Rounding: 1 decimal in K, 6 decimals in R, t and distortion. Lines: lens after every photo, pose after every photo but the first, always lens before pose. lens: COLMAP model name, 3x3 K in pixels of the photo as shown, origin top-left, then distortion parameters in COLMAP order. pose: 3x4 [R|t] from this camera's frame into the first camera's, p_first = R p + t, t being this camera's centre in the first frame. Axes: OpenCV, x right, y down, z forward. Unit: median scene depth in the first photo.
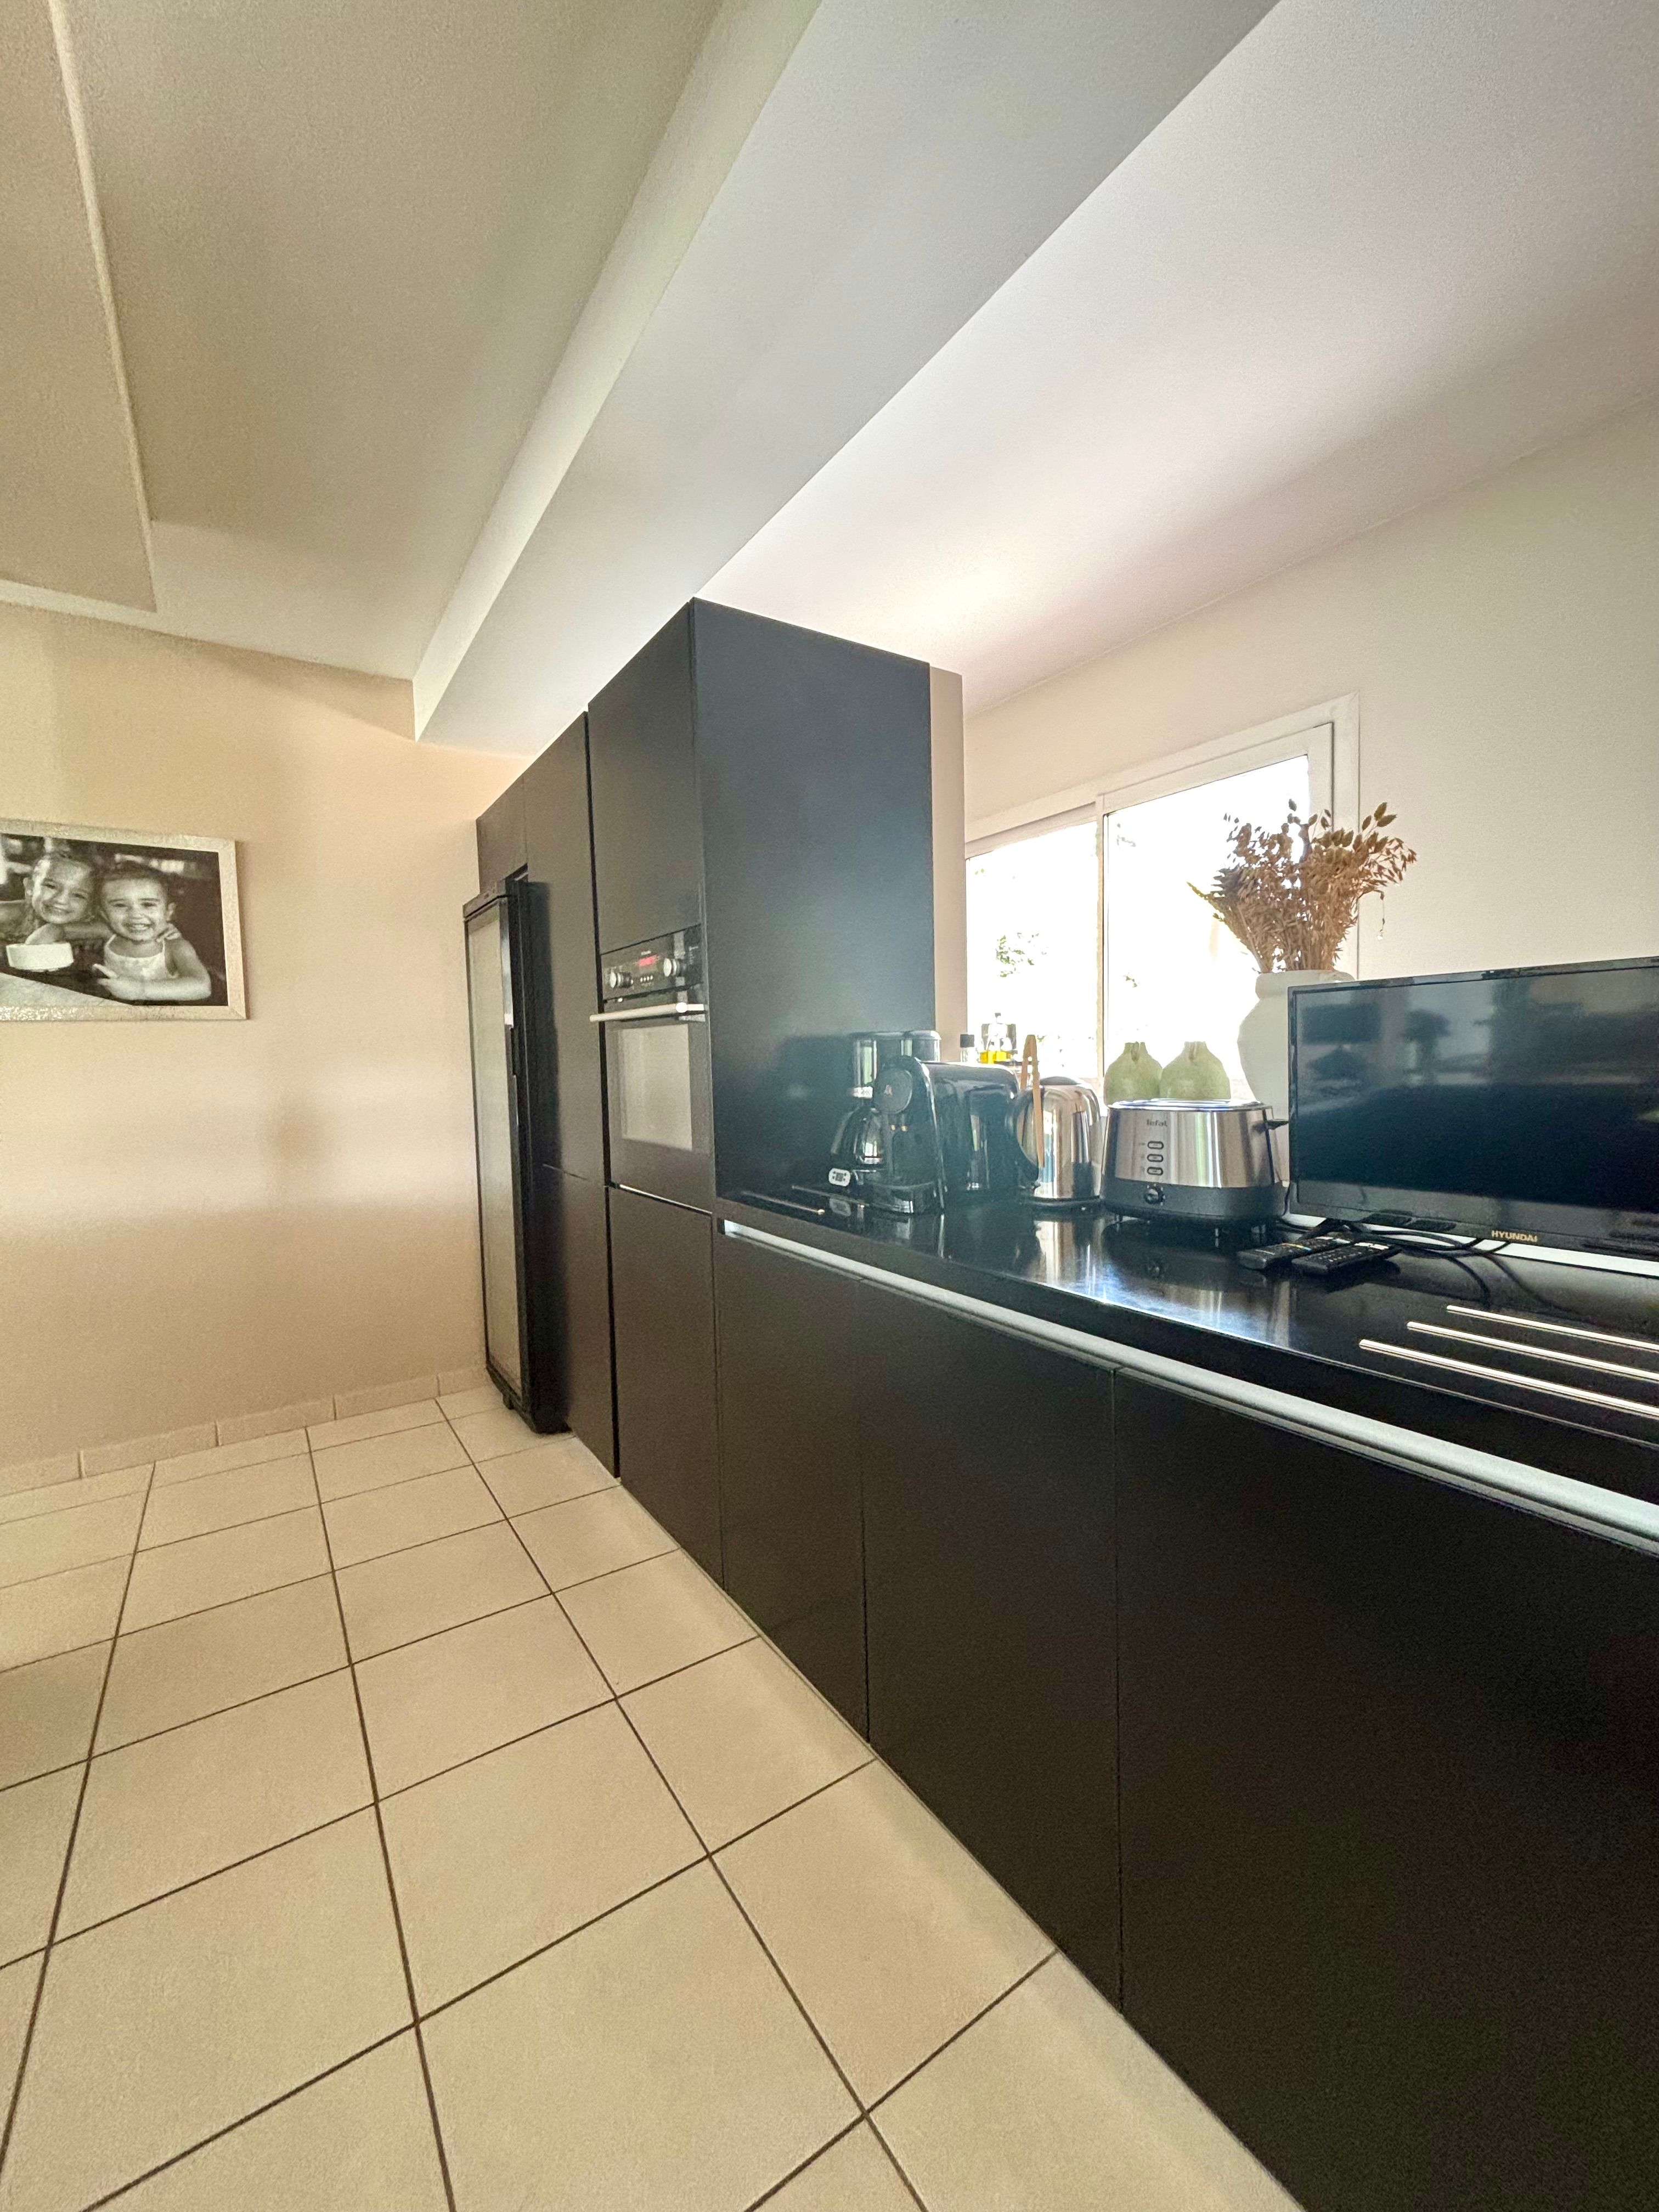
lens RADIAL K [[886.7, 0, 833.8], [0, 886.7, 1106.1], [0, 0, 1]] dist [-0.002772, 0.001874]
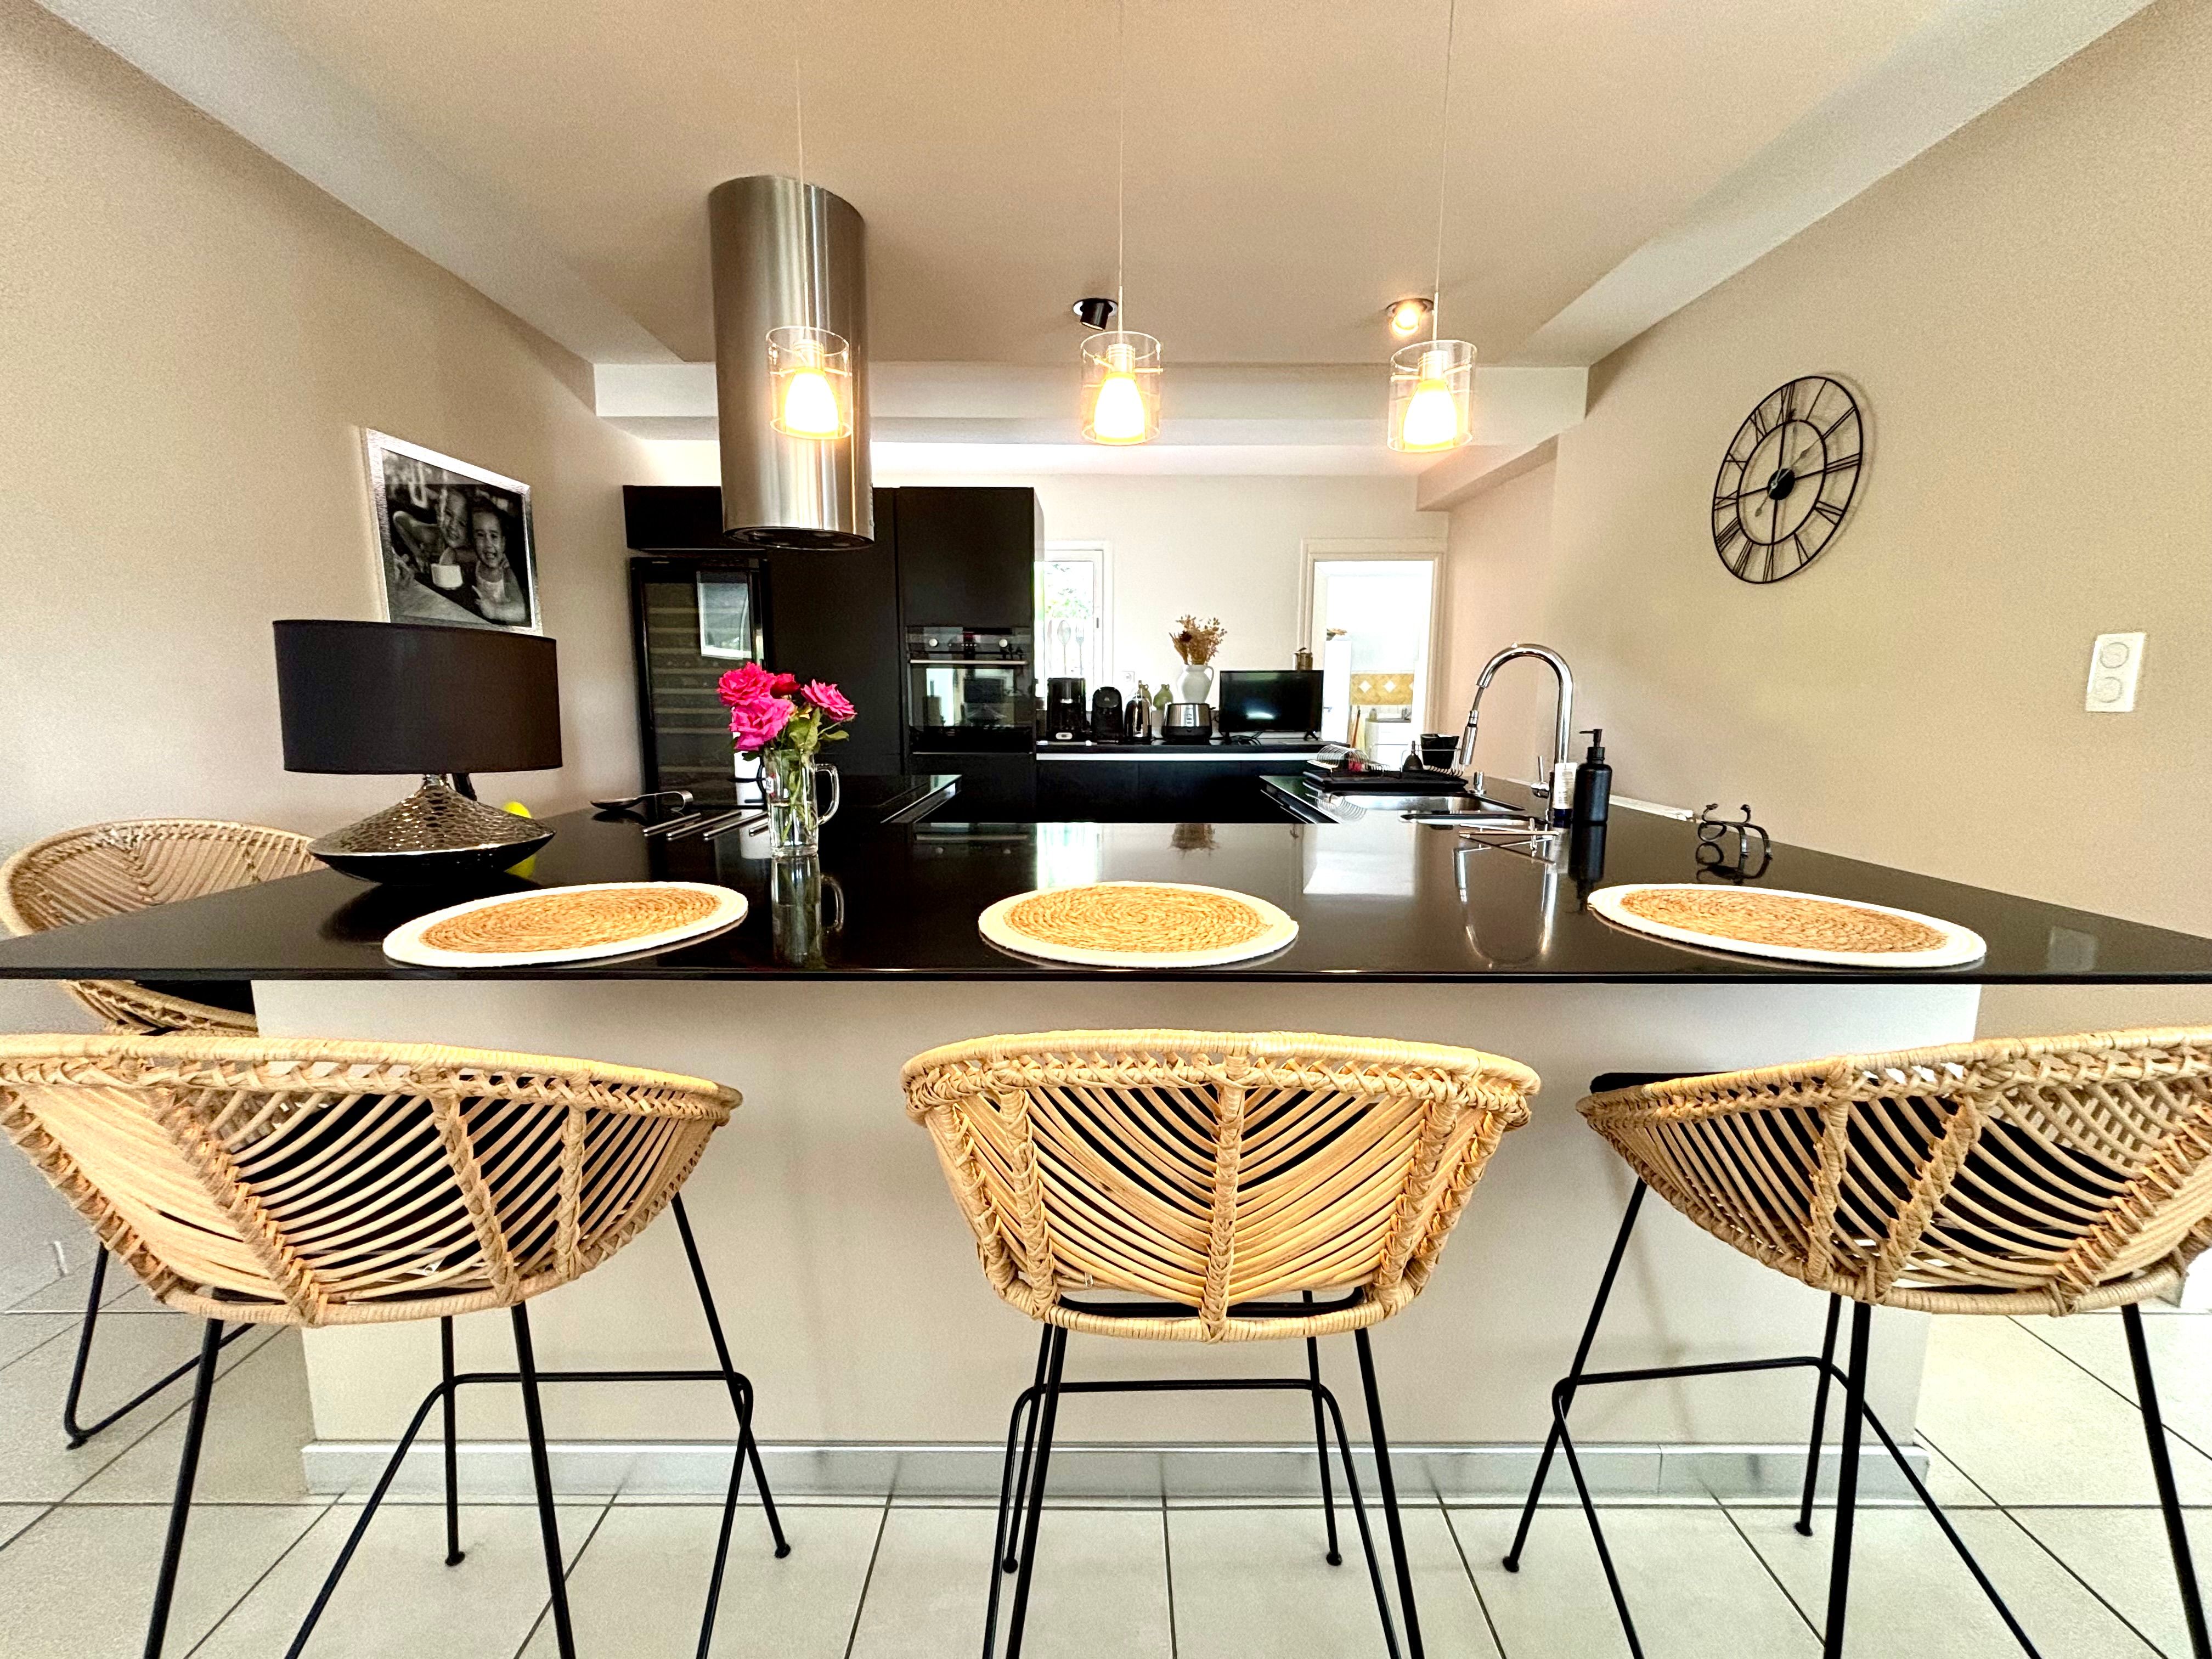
lens RADIAL K [[886.7, 0, 1108.4], [0, 886.7, 824.6], [0, 0, 1]] dist [-0.002772, 0.001874]
pose [[0.559854, -0.099877, 0.822550, -1.352356], [0.028874, 0.994457, 0.101098, 0.054900], [-0.828088, -0.032850, 0.559635, -0.333147]]
